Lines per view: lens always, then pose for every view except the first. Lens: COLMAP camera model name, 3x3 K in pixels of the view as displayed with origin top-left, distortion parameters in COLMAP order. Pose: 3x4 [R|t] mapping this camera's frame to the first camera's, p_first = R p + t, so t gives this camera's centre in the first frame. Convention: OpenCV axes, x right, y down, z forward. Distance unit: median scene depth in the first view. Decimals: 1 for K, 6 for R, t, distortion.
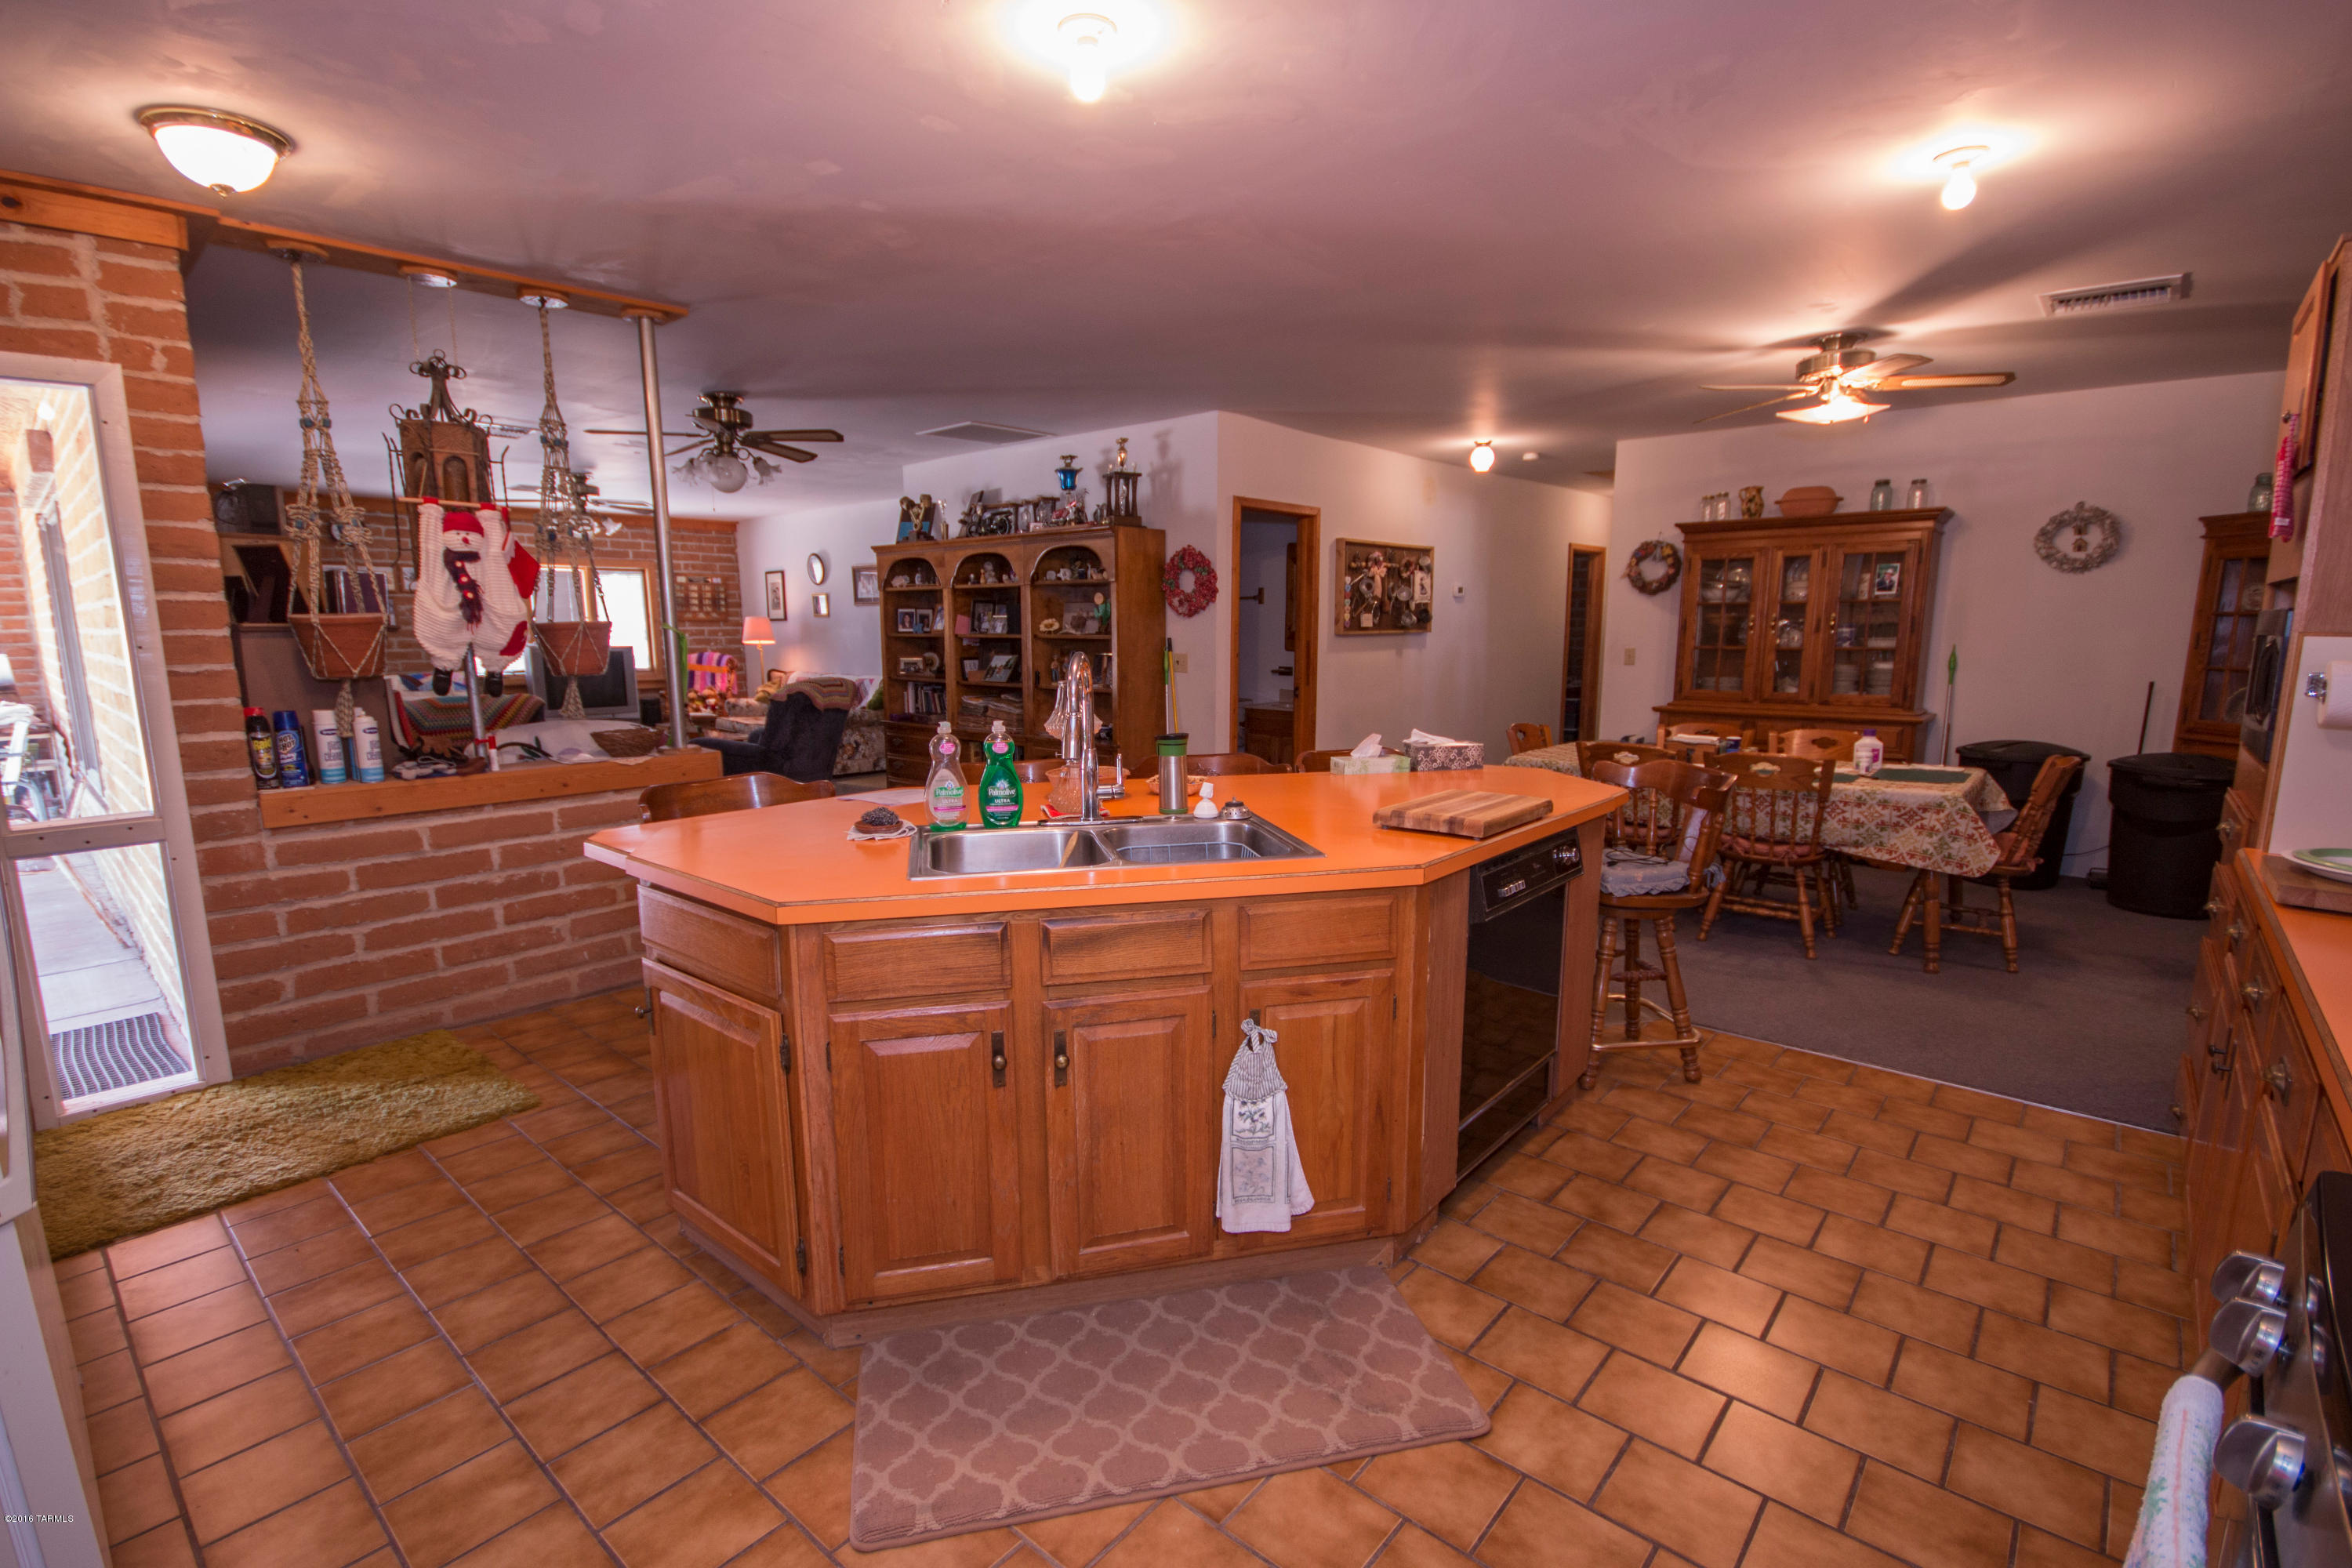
lens RADIAL K [[1071.9, 0, 1182.6], [0, 1071.9, 801.0], [0, 0, 1]] dist [0.016328, -0.016869]
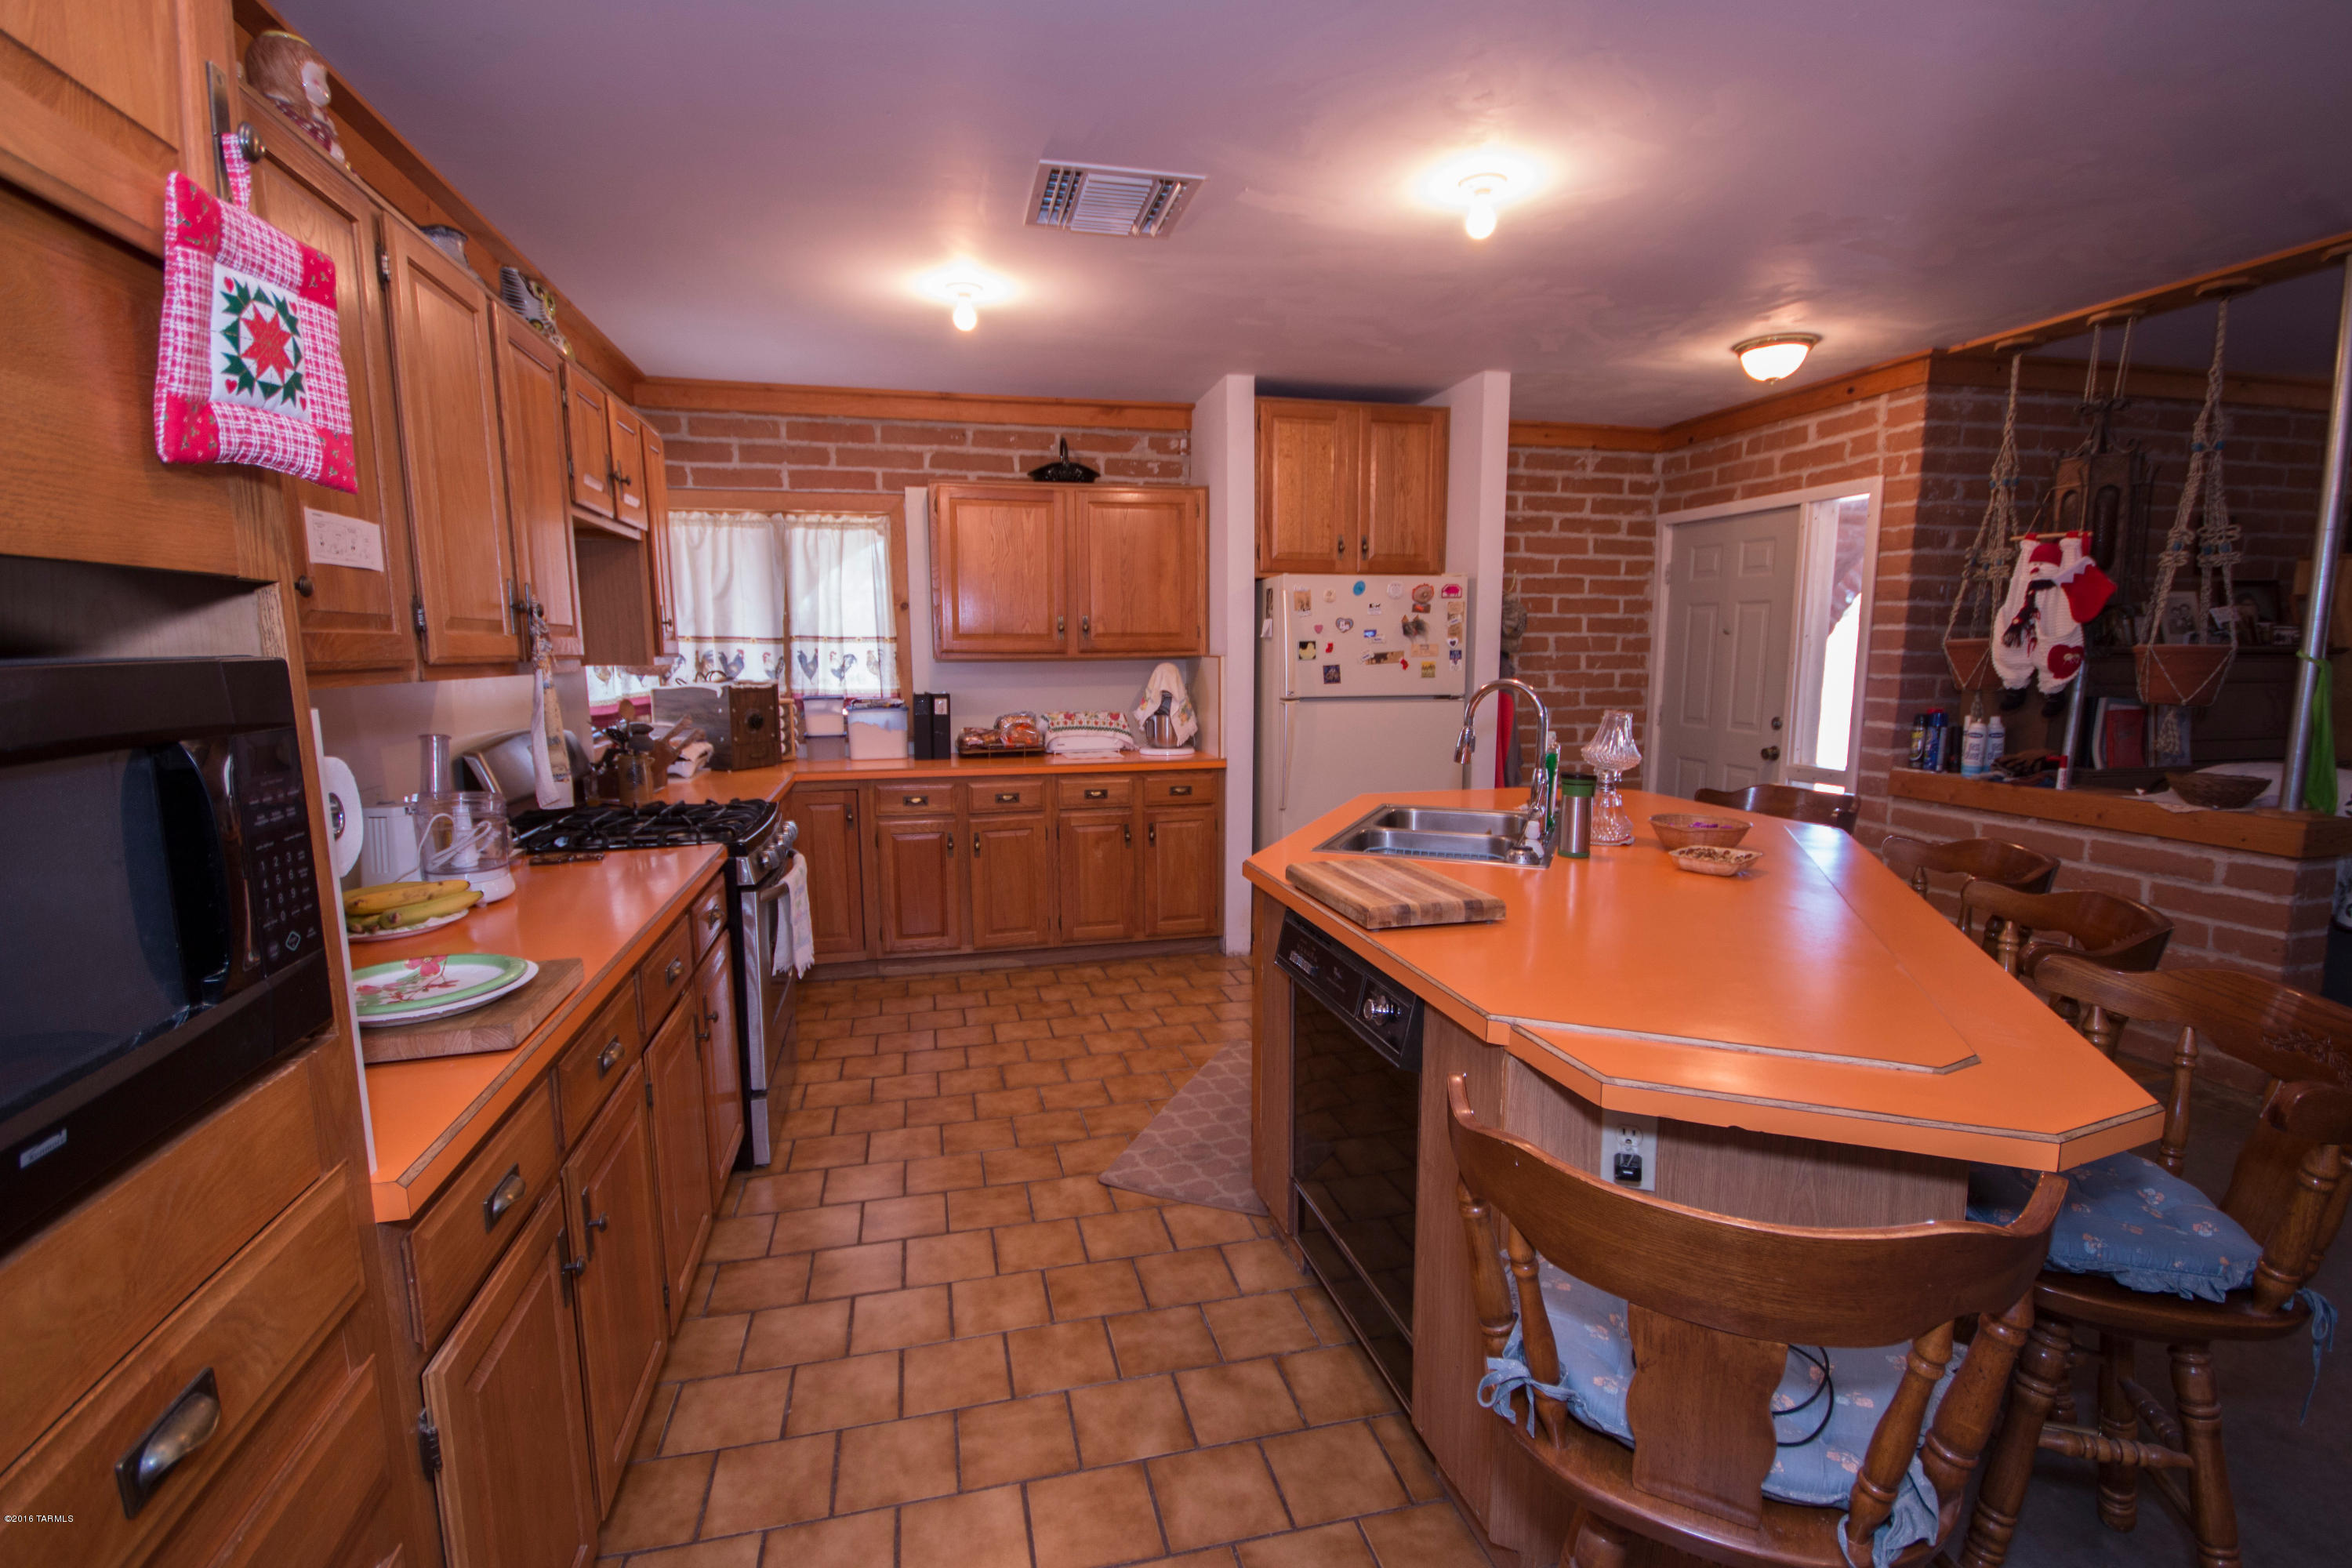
lens RADIAL K [[1071.9, 0, 1182.6], [0, 1071.9, 801.0], [0, 0, 1]] dist [0.016328, -0.016869]
pose [[-0.576846, 0.124785, -0.807265, 1.016827], [-0.126404, 0.962722, 0.239140, -0.234662], [0.807013, 0.239989, -0.539569, 1.313854]]
